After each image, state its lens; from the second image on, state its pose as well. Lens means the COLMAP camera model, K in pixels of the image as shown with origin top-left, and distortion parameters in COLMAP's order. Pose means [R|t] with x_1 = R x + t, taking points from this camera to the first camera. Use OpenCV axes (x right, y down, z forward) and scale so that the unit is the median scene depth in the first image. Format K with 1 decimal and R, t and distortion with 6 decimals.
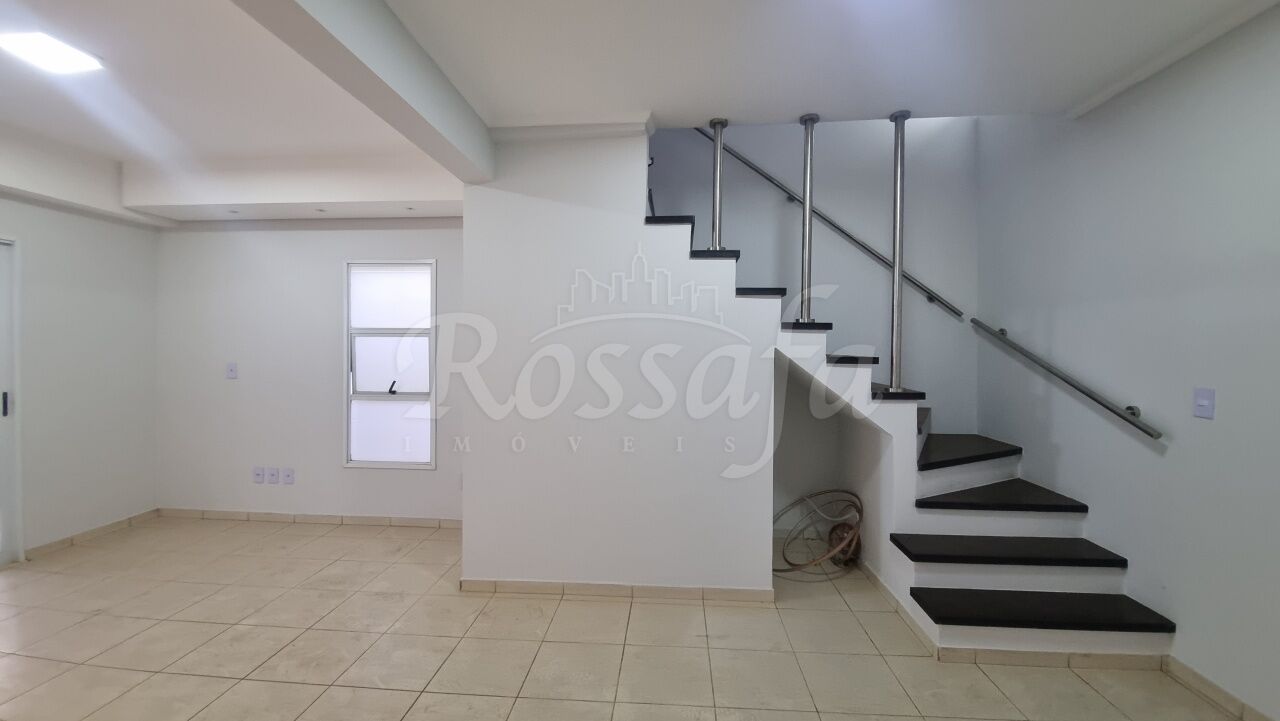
lens RADIAL K [[495.2, 0, 642.1], [0, 495.2, 351.8], [0, 0, 1]] dist [0.001388, -0.011012]
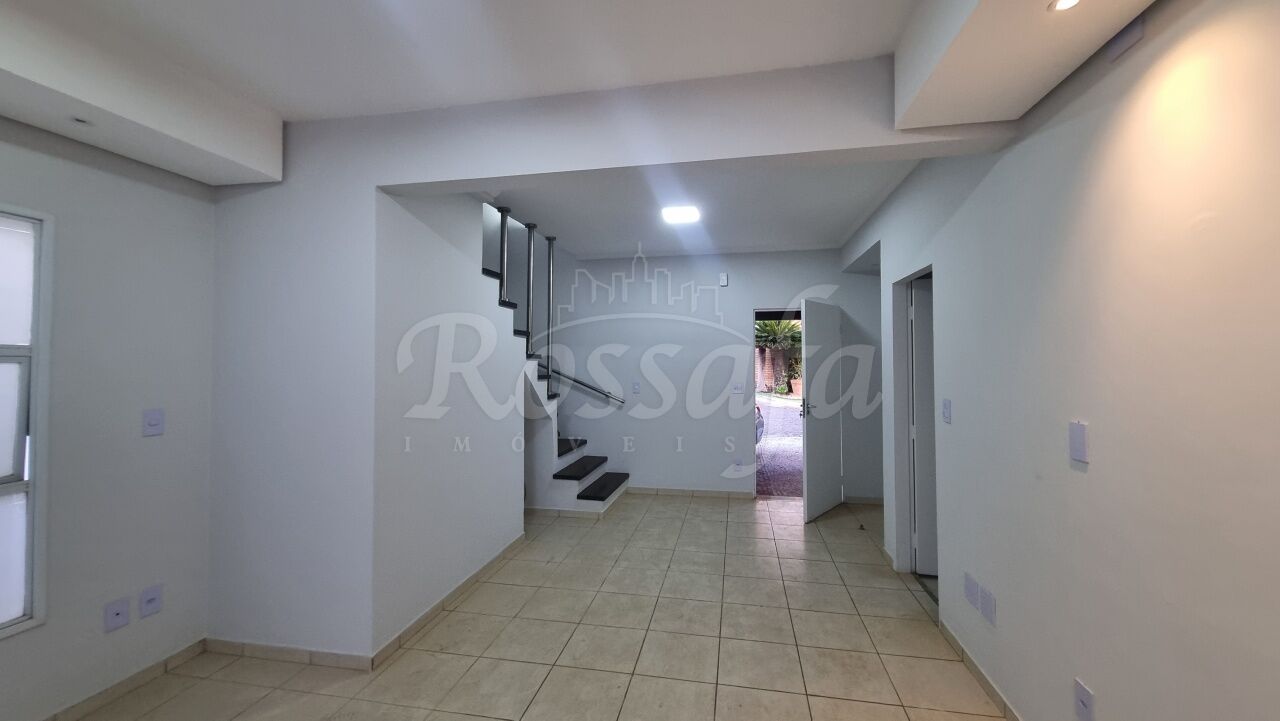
lens RADIAL K [[488.5, 0, 629.5], [0, 488.5, 354.4], [0, 0, 1]] dist [0.000381, -0.000013]
pose [[0.155707, 0.009220, 0.987760, -0.944051], [0.008313, 0.999909, -0.010643, -0.032763], [-0.987768, 0.009868, 0.155616, 0.368129]]
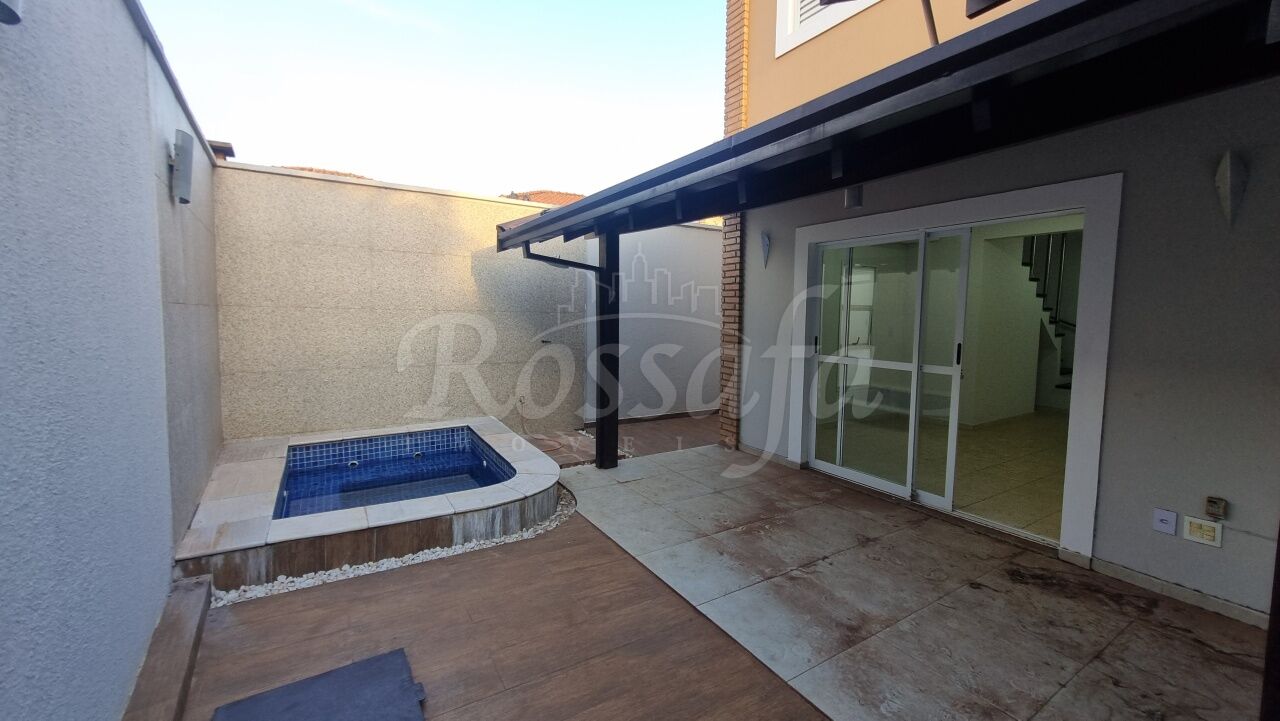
lens RADIAL K [[500.2, 0, 638.9], [0, 500.2, 352.5], [0, 0, 1]] dist [0.001987, -0.000459]
pose [[0.818191, -0.044056, 0.573256, -2.365445], [-0.002054, 0.996829, 0.079541, -0.025323], [-0.574943, -0.066258, 0.815507, 0.064076]]
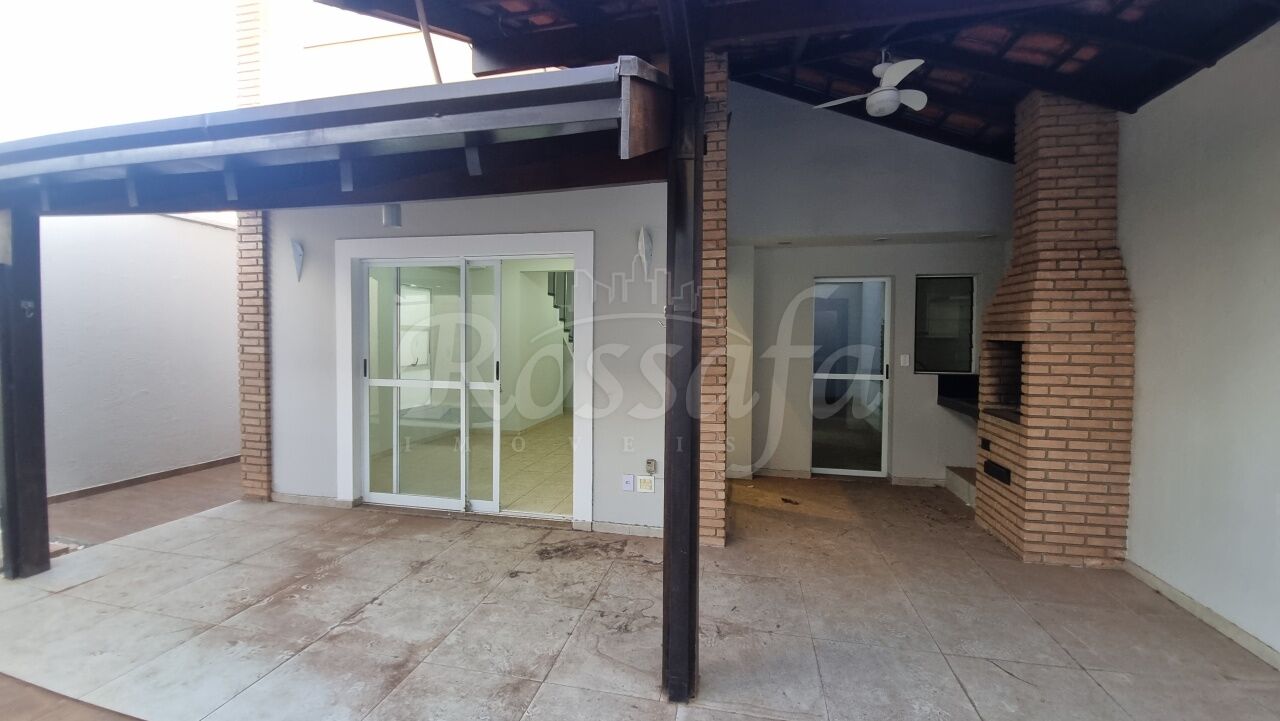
lens RADIAL K [[501.3, 0, 638.5], [0, 501.3, 353.7], [0, 0, 1]] dist [0.001986, -0.011165]
pose [[0.150516, -0.039489, 0.987819, -2.330947], [-0.003576, 0.999174, 0.040488, -0.029178], [-0.988601, -0.009627, 0.150251, 0.026875]]
